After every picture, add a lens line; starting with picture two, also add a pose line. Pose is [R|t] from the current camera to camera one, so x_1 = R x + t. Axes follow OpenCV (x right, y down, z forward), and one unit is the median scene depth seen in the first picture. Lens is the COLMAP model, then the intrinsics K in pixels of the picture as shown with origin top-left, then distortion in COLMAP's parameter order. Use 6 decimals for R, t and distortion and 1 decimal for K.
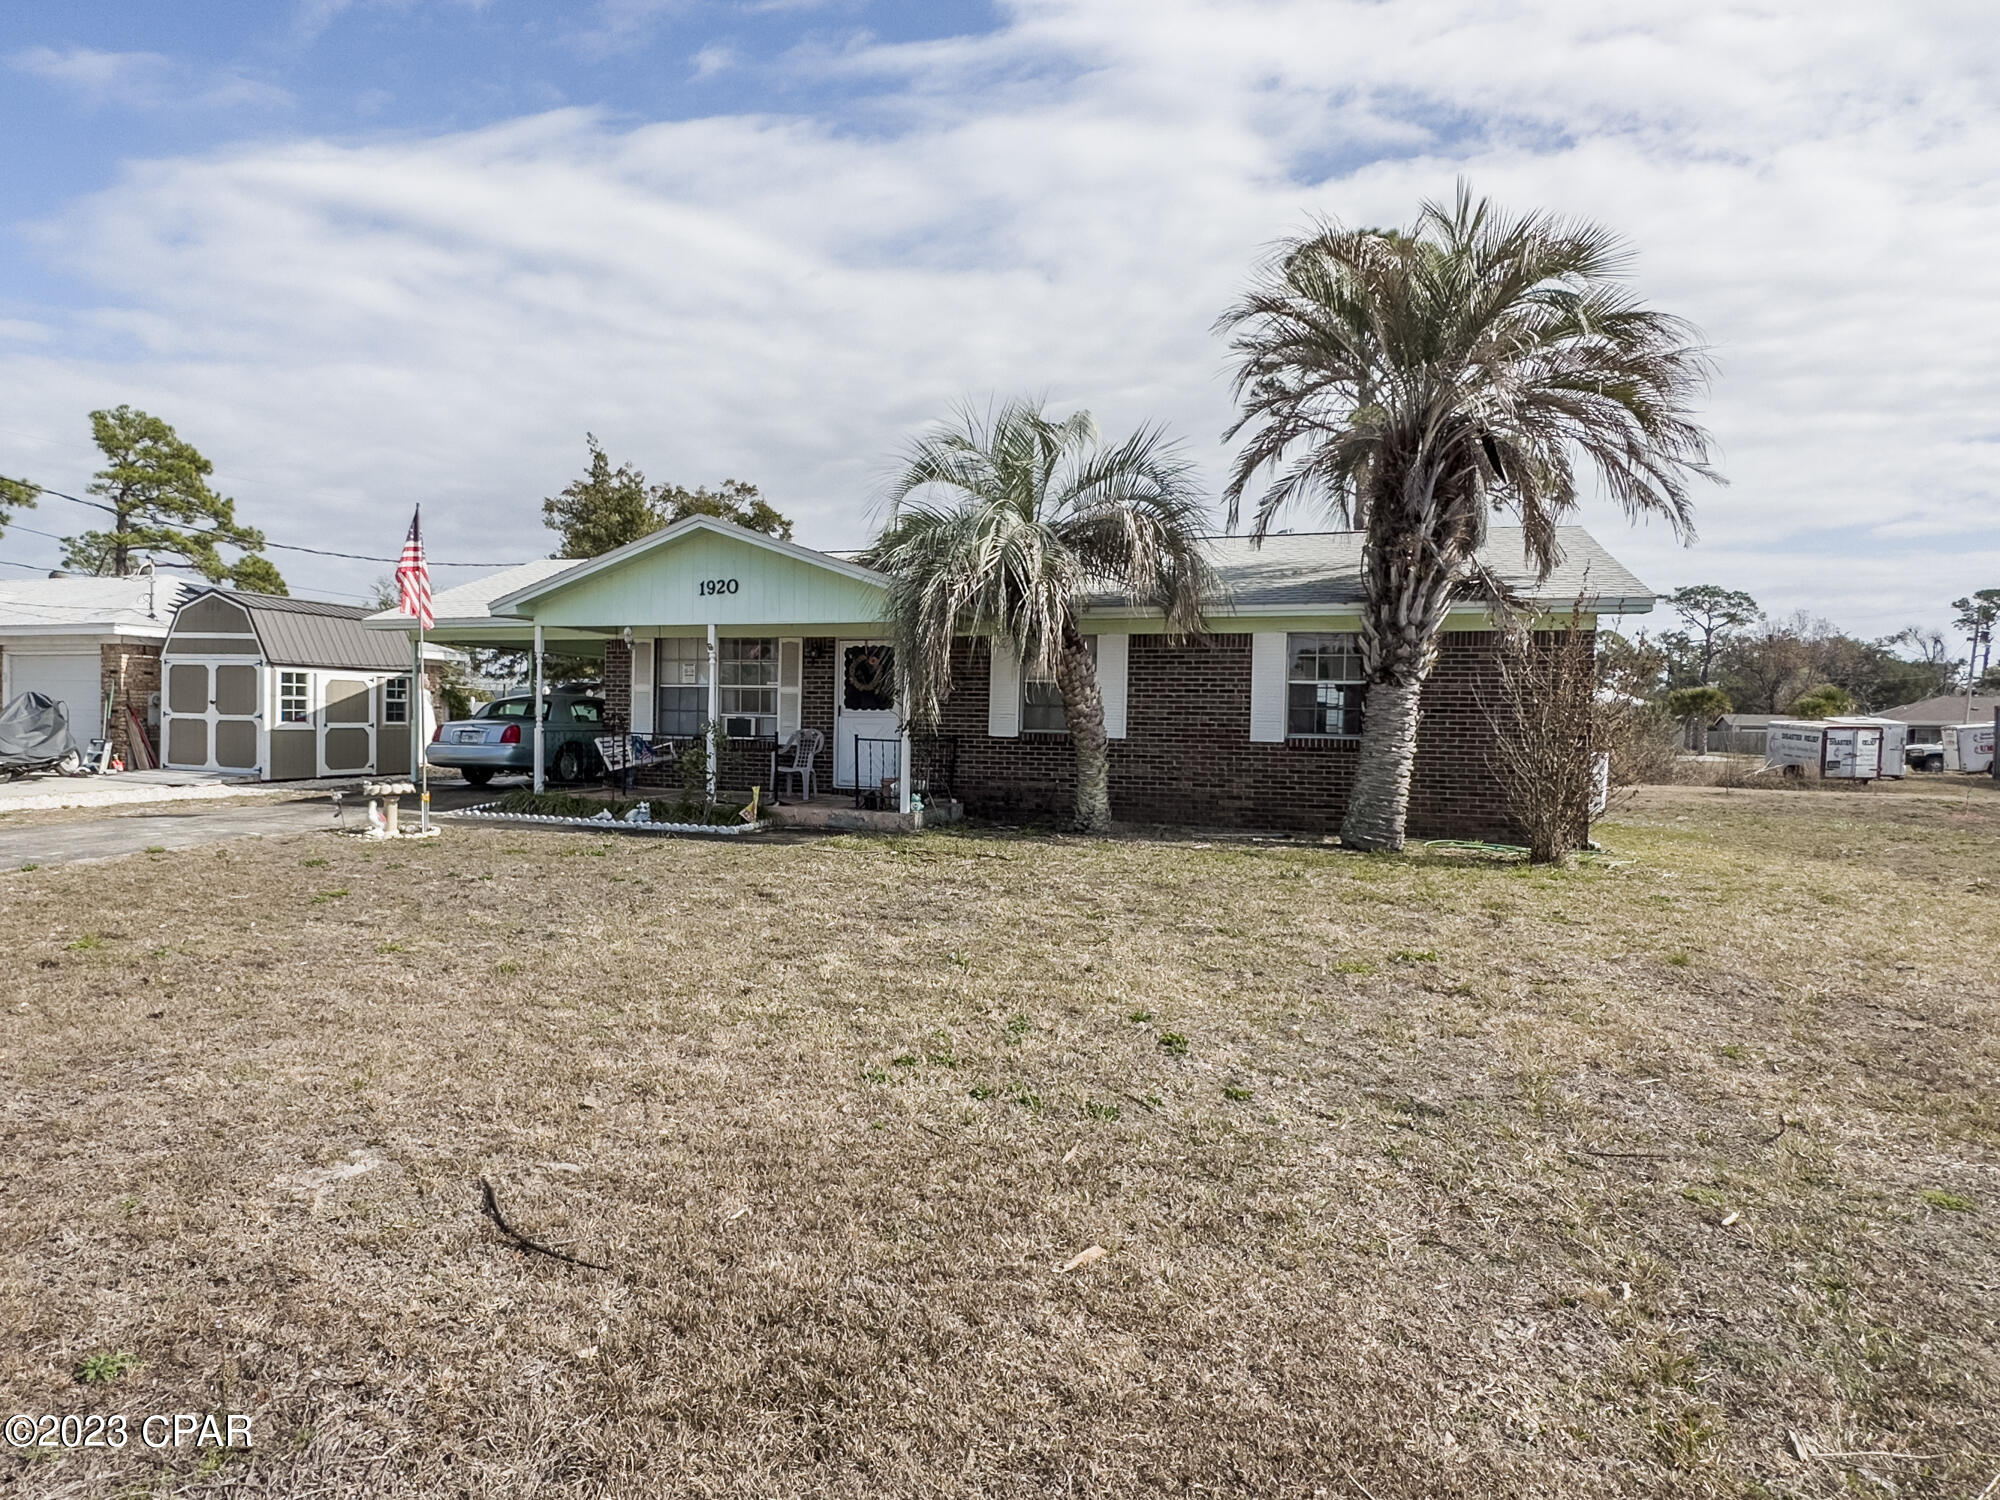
lens RADIAL K [[1264.4, 0, 1036.0], [0, 1264.4, 749.9], [0, 0, 1]] dist [-0.002257, 0.001480]
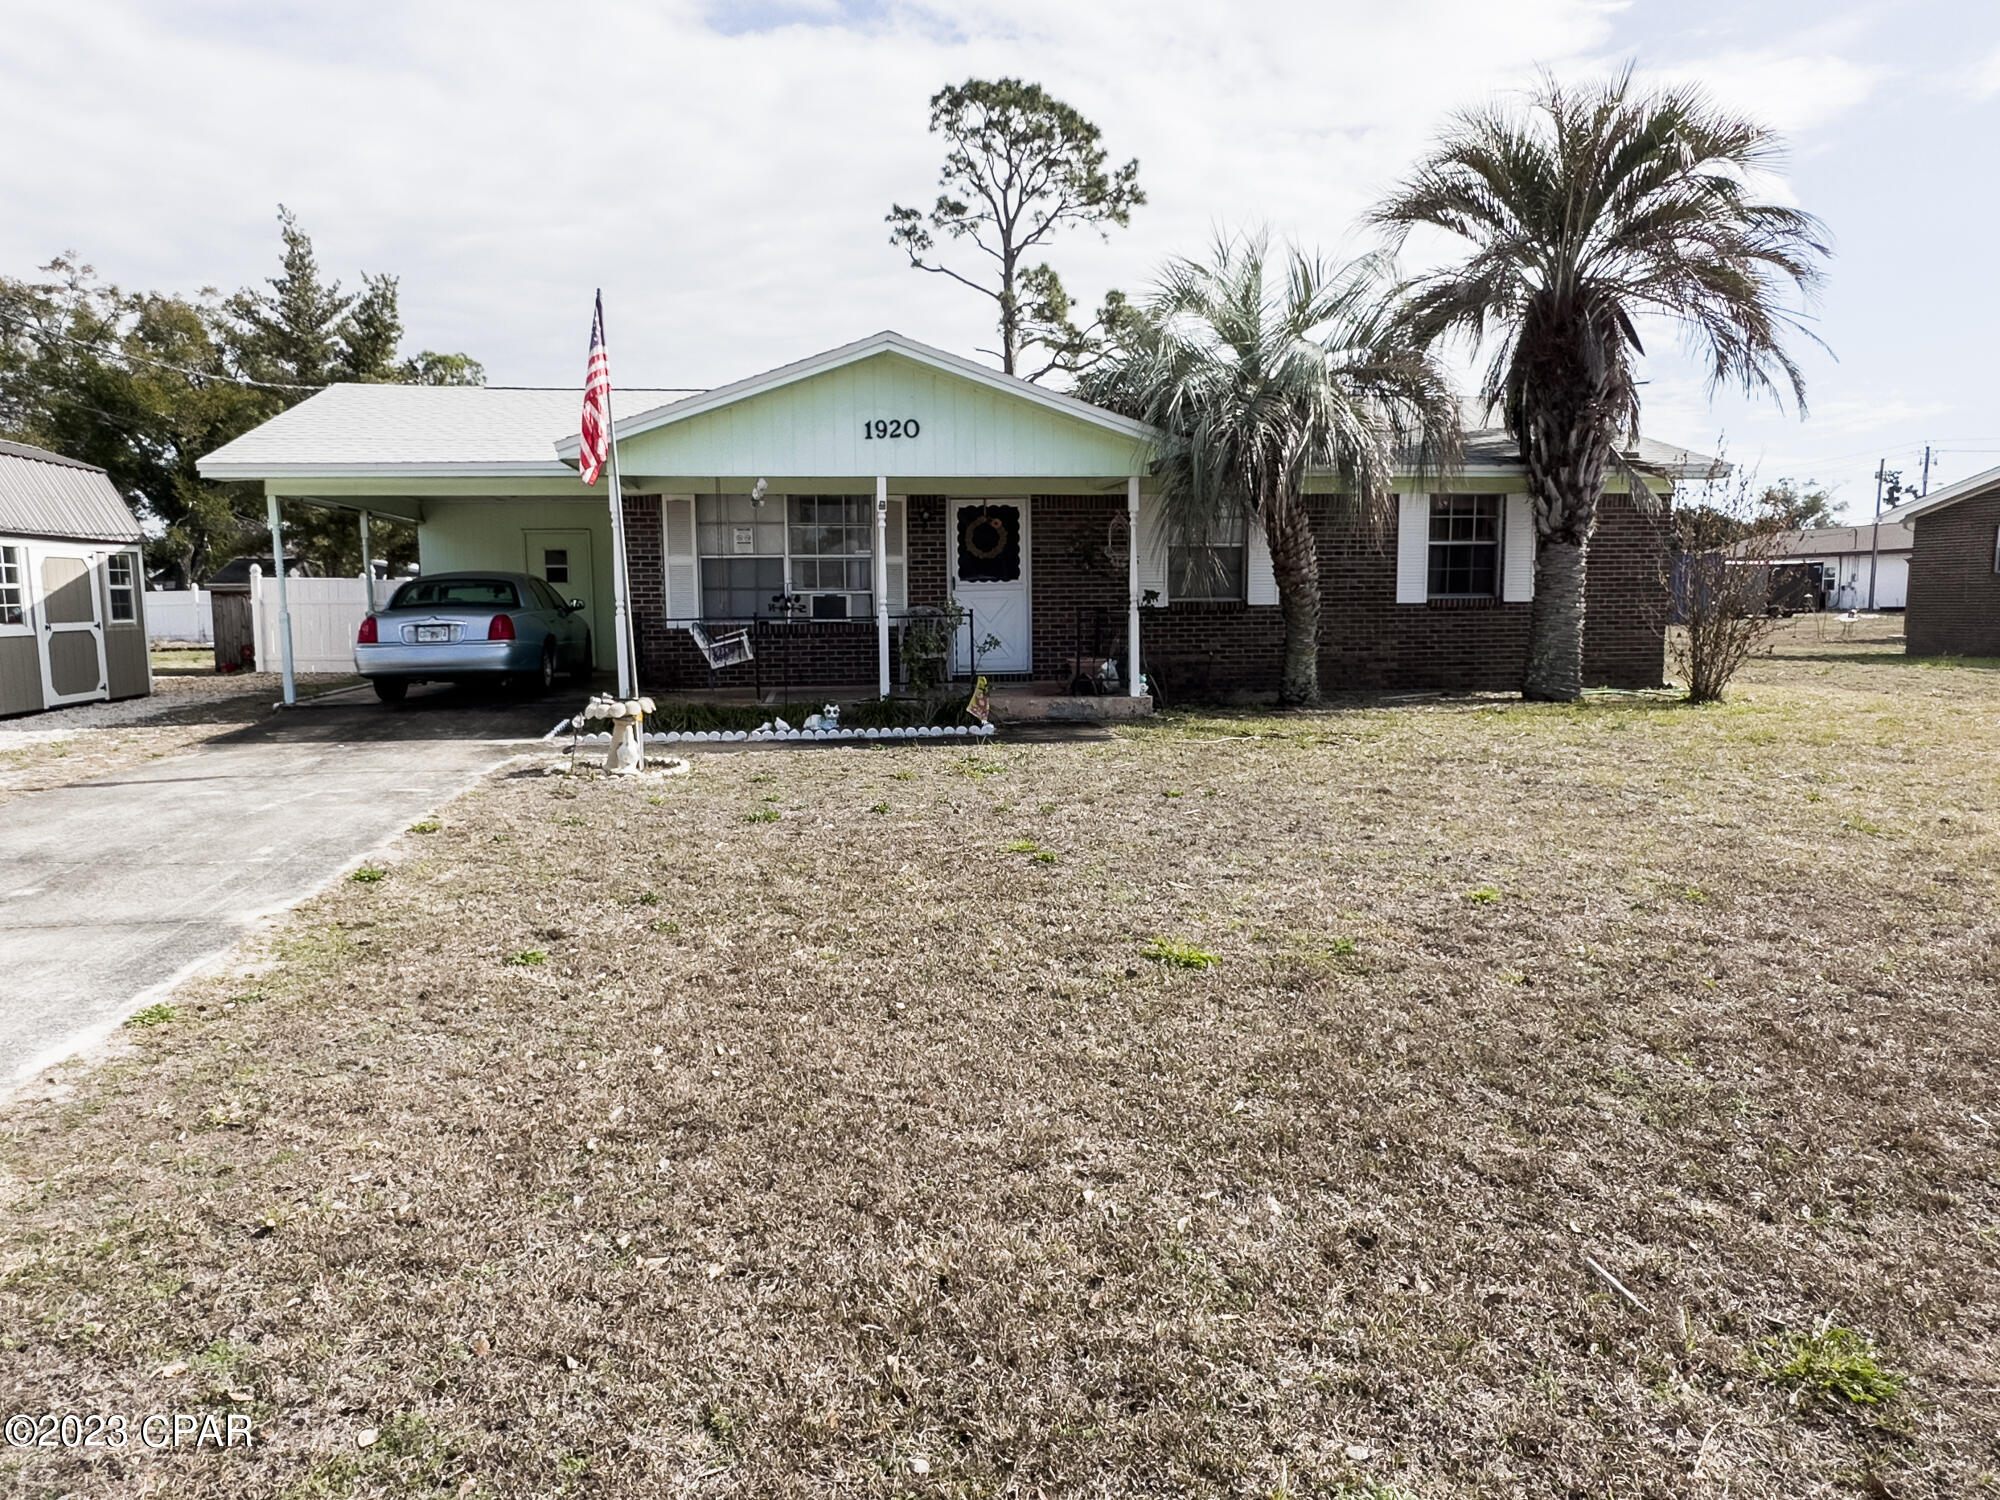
lens RADIAL K [[1264.4, 0, 1036.0], [0, 1264.4, 749.9], [0, 0, 1]] dist [-0.002257, 0.001480]
pose [[0.879540, -0.085983, 0.467992, -0.513792], [0.037924, 0.993076, 0.111180, -0.012257], [-0.474311, -0.080039, 0.876711, 0.223800]]
